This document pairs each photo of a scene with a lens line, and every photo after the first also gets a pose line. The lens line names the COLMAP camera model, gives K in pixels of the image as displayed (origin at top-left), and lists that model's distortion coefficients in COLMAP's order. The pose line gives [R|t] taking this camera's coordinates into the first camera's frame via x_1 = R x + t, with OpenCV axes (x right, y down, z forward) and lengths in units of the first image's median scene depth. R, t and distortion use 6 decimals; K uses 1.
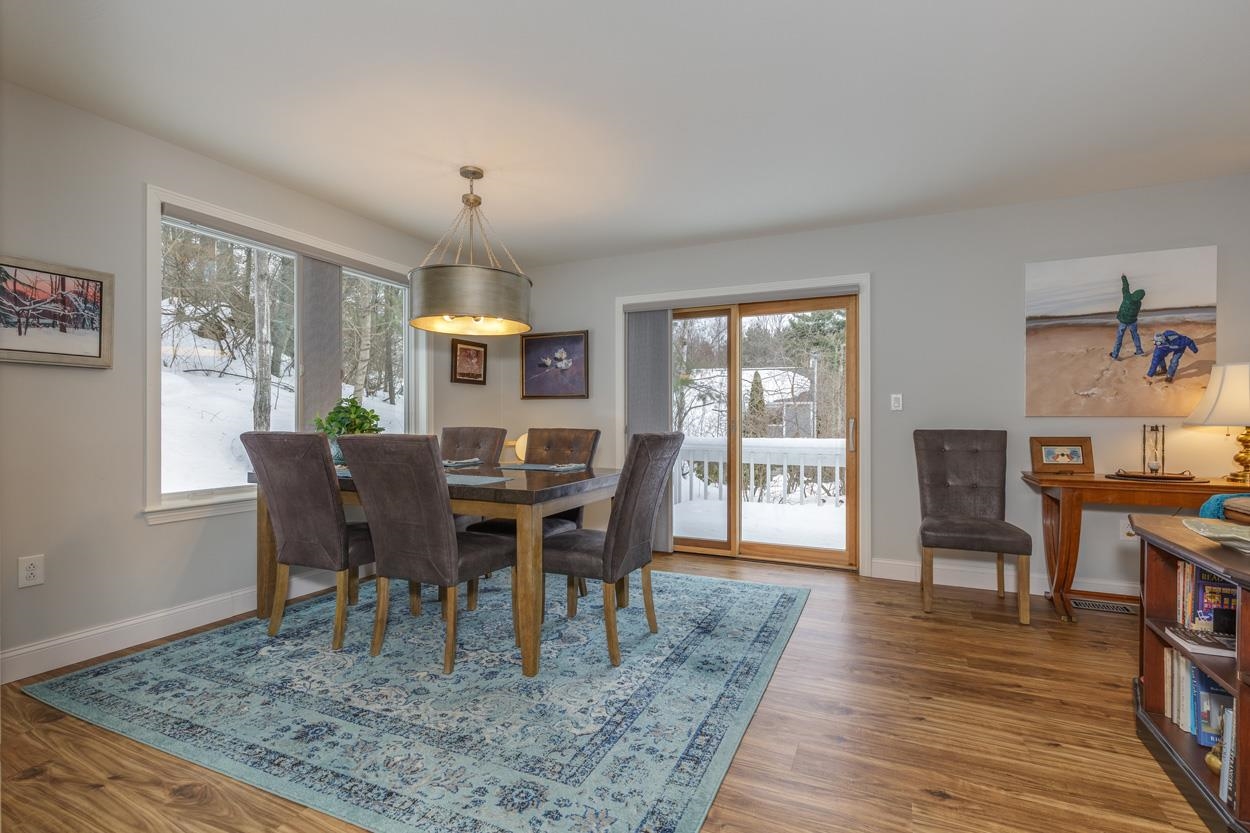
lens RADIAL K [[560.7, 0, 611.7], [0, 560.7, 417.0], [0, 0, 1]] dist [0.002499, -0.000441]
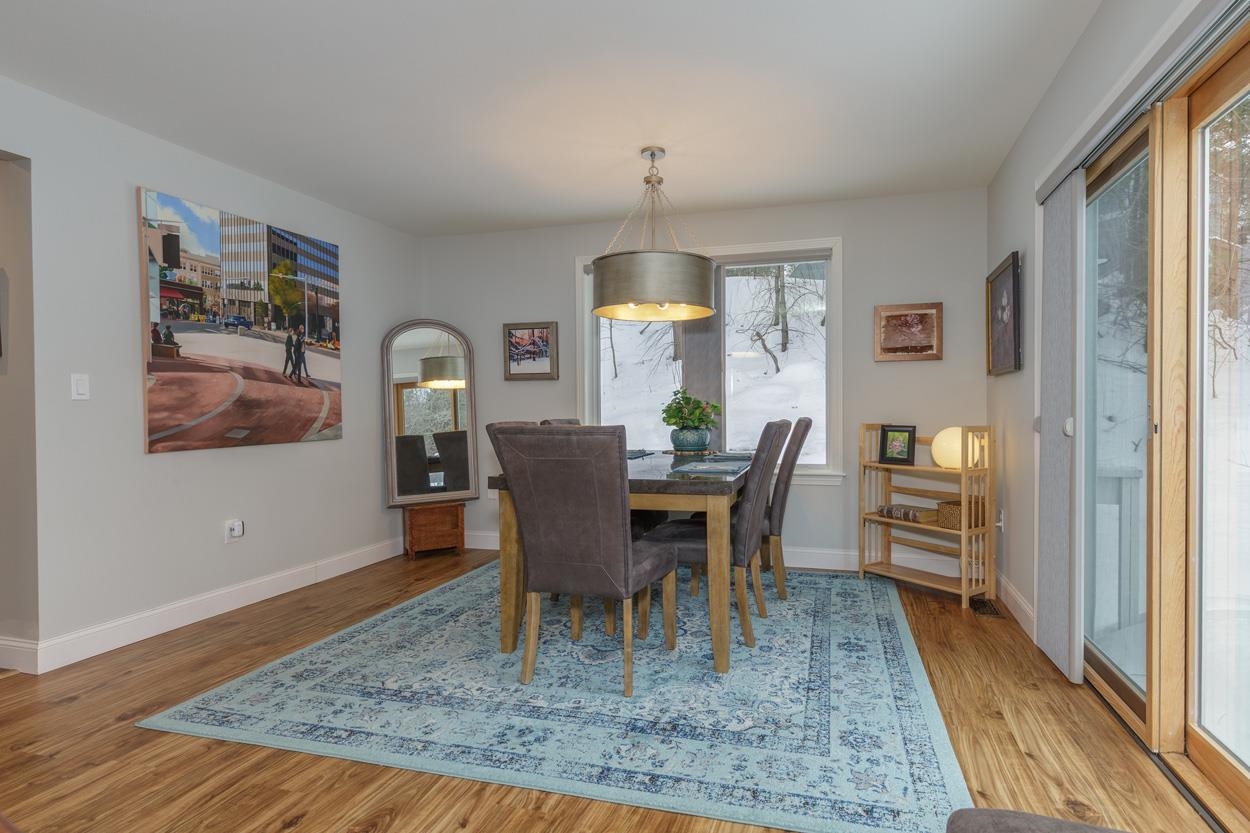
lens RADIAL K [[643.6, 0, 693.7], [0, 643.6, 415.1], [0, 0, 1]] dist [0.003185, 0.000268]
pose [[0.203191, 0.004602, -0.979128, 1.045458], [0.013300, 0.999884, 0.007459, 0.008971], [0.979049, -0.014539, 0.203107, 1.036049]]
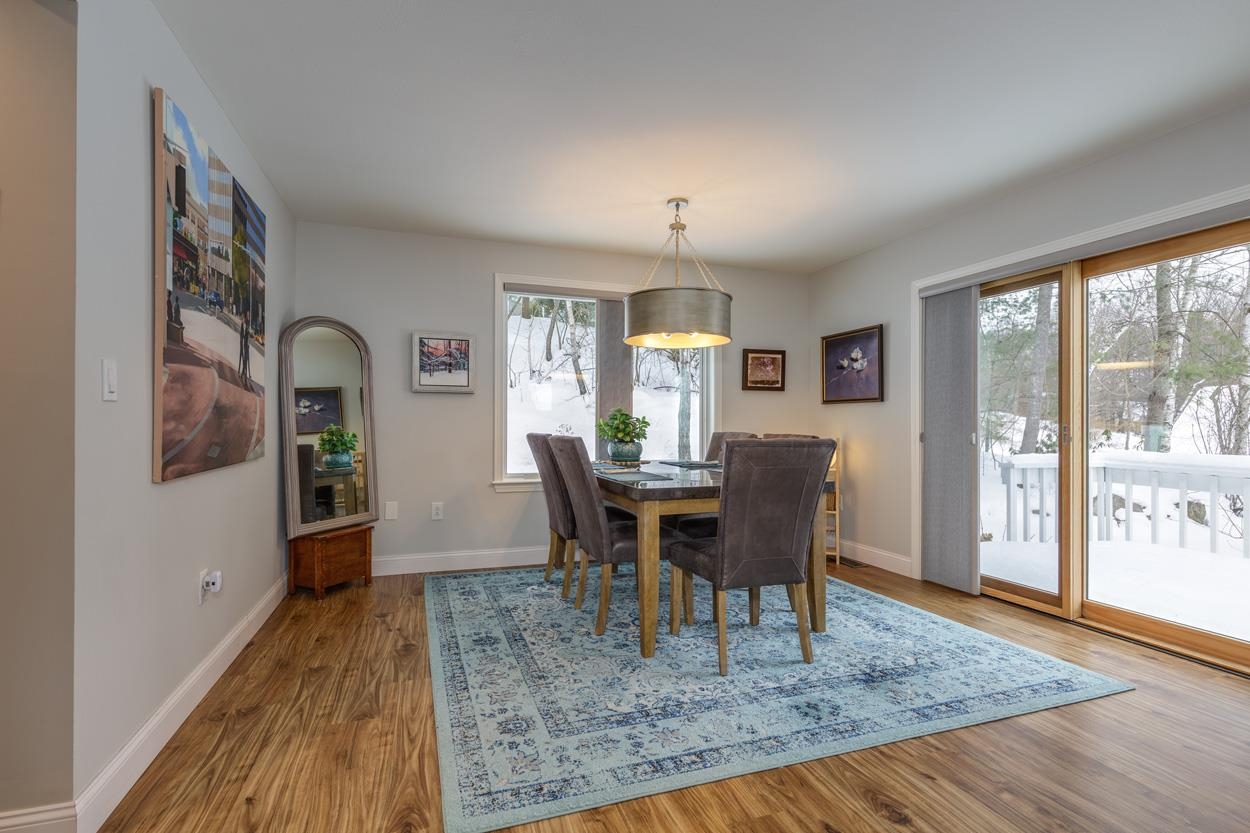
lens RADIAL K [[554.1, 0, 628.7], [0, 554.1, 420.9], [0, 0, 1]] dist [0.003699, 0.000027]
pose [[0.706817, -0.004402, -0.707383, 0.566099], [0.001401, 0.999987, -0.004823, 0.002695], [0.707395, 0.002418, 0.706814, 0.191658]]
